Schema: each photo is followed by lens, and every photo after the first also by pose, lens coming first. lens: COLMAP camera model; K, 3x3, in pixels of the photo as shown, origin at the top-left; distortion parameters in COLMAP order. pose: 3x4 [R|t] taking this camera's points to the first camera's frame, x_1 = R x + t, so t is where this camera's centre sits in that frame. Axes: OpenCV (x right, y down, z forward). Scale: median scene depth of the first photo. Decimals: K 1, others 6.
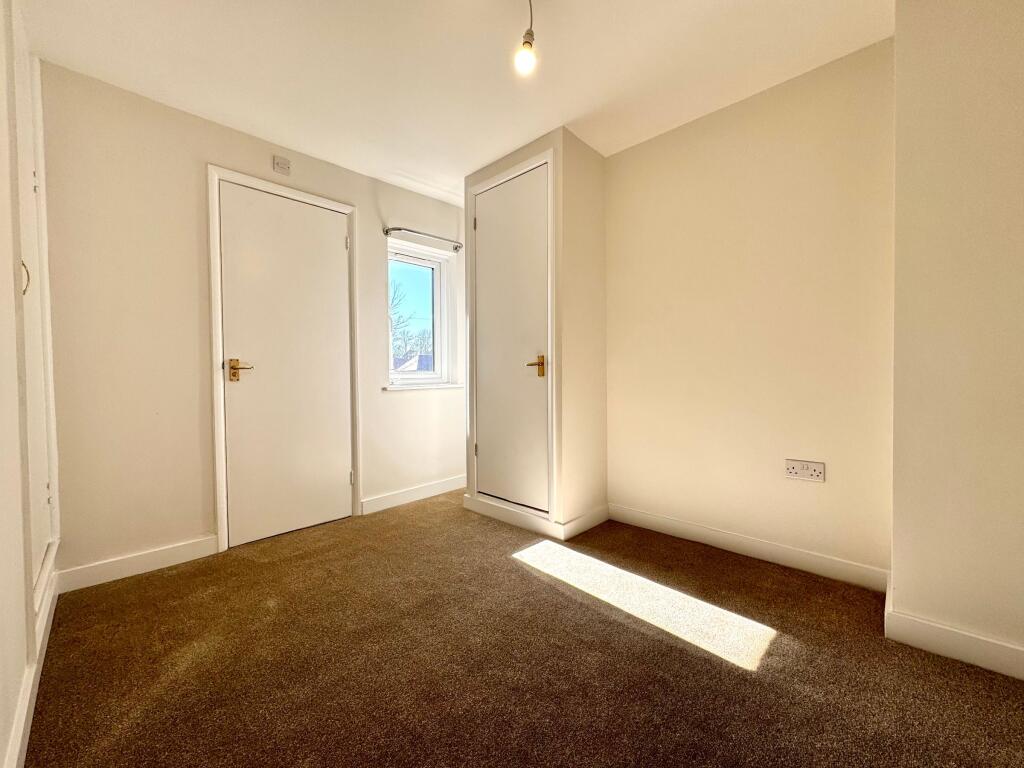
lens RADIAL K [[405.3, 0, 512.0], [0, 405.3, 384.0], [0, 0, 1]] dist [-0.006602, 0.000810]
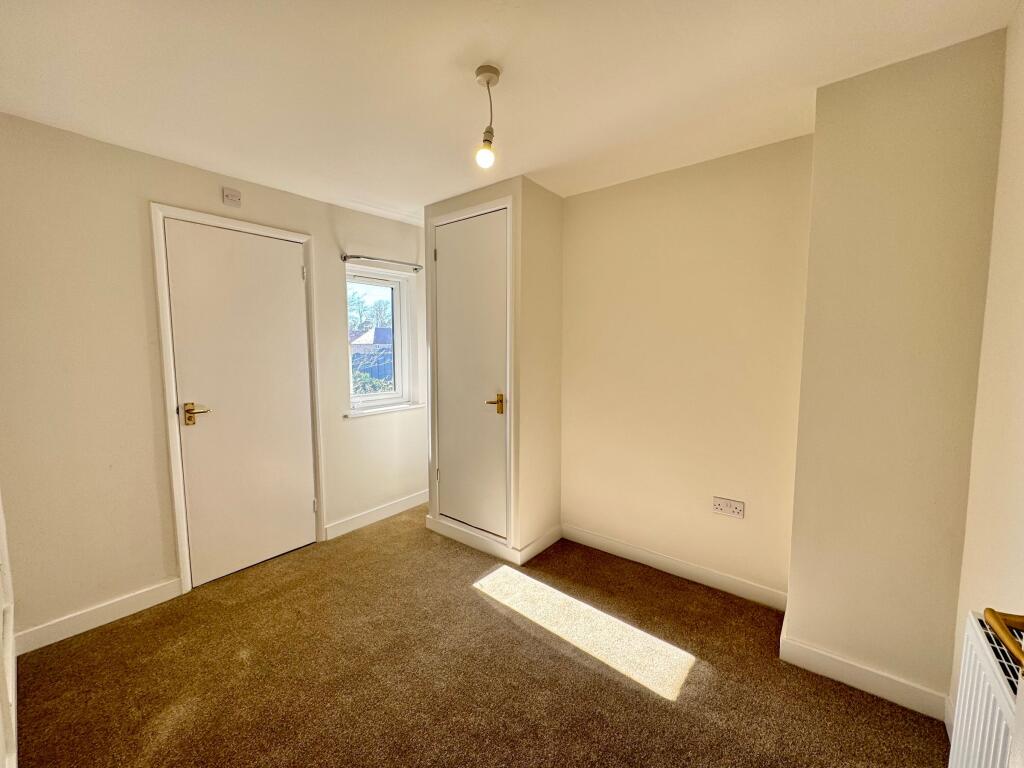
lens RADIAL K [[405.3, 0, 512.0], [0, 405.3, 384.0], [0, 0, 1]] dist [-0.006602, 0.000810]
pose [[0.995149, -0.001245, 0.098374, -0.001404], [-0.005349, 0.997756, 0.066742, -0.206944], [-0.098236, -0.066945, 0.992909, -0.059636]]
